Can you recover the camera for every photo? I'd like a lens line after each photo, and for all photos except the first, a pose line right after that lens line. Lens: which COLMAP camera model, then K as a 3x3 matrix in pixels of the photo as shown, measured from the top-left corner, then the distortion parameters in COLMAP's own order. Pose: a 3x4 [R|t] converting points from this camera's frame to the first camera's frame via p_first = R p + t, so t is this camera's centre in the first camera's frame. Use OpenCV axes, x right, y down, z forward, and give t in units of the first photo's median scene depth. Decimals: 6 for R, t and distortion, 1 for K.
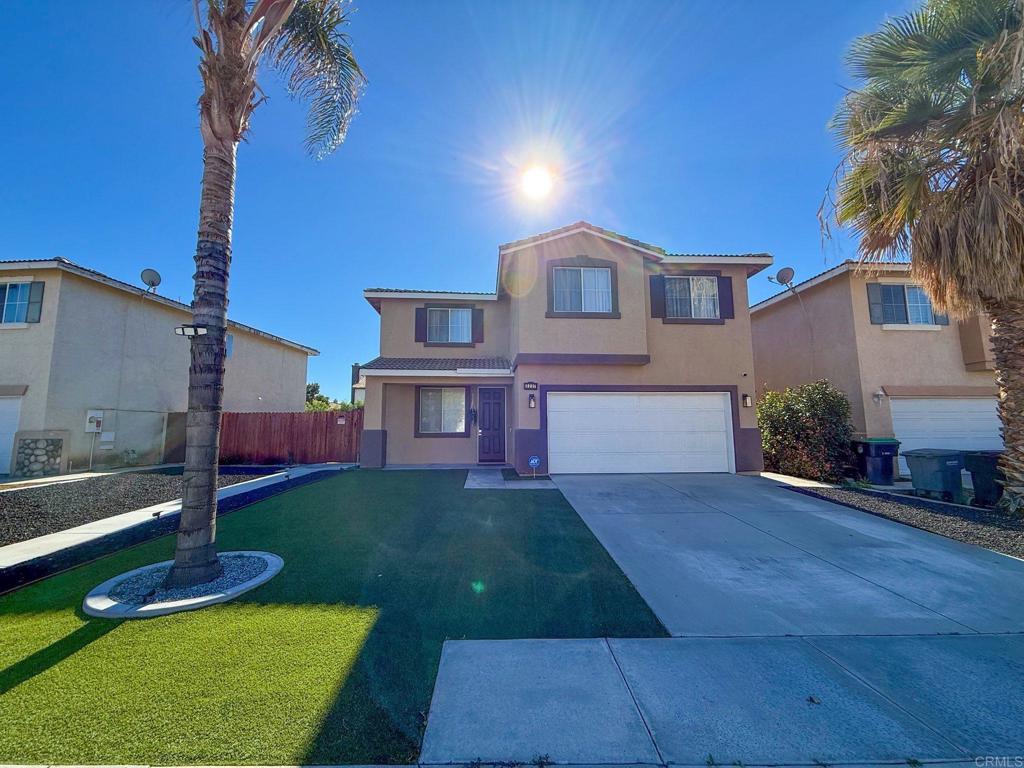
lens RADIAL K [[406.1, 0, 508.0], [0, 406.1, 384.3], [0, 0, 1]] dist [0.000734, 0.000010]
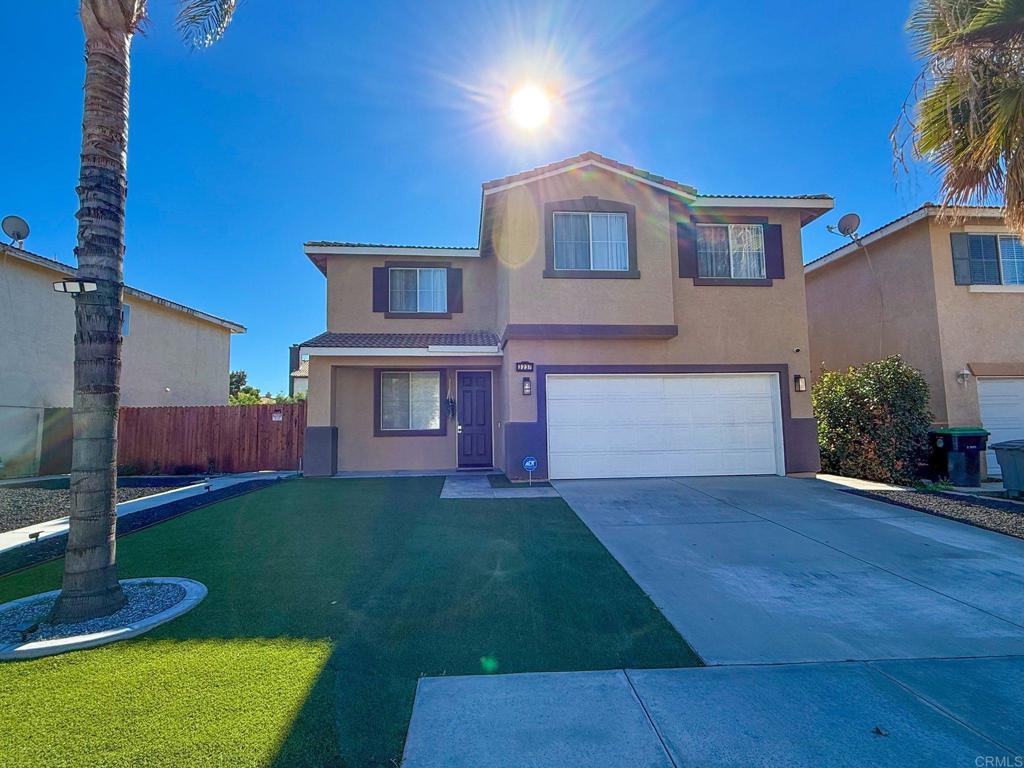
lens RADIAL K [[526.8, 0, 509.8], [0, 526.8, 386.5], [0, 0, 1]] dist [0.001432, -0.000379]
pose [[0.999542, -0.008791, 0.028965, -0.002379], [0.008048, 0.999638, 0.025677, 0.016565], [-0.029180, -0.025432, 0.999251, -0.002208]]
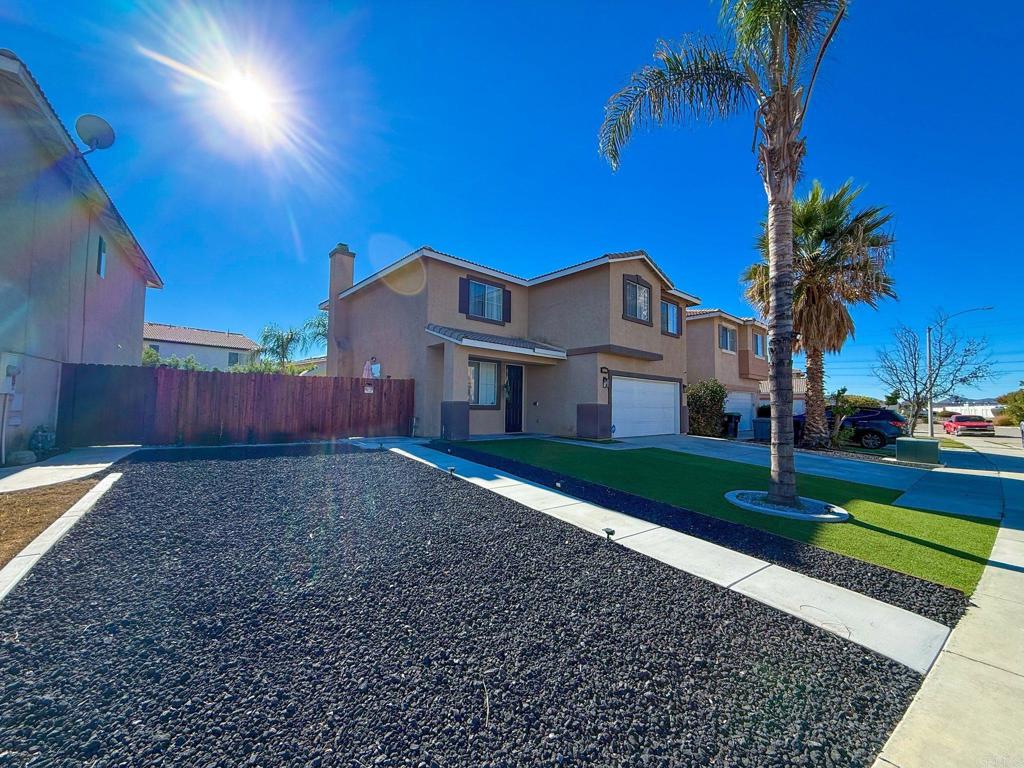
lens RADIAL K [[407.5, 0, 509.5], [0, 407.5, 384.1], [0, 0, 1]] dist [0.000055, -0.000032]
pose [[0.776989, 0.050098, 0.627518, -0.998221], [-0.089227, 0.995529, 0.031003, 0.035599], [-0.623159, -0.080081, 0.777985, 0.199197]]
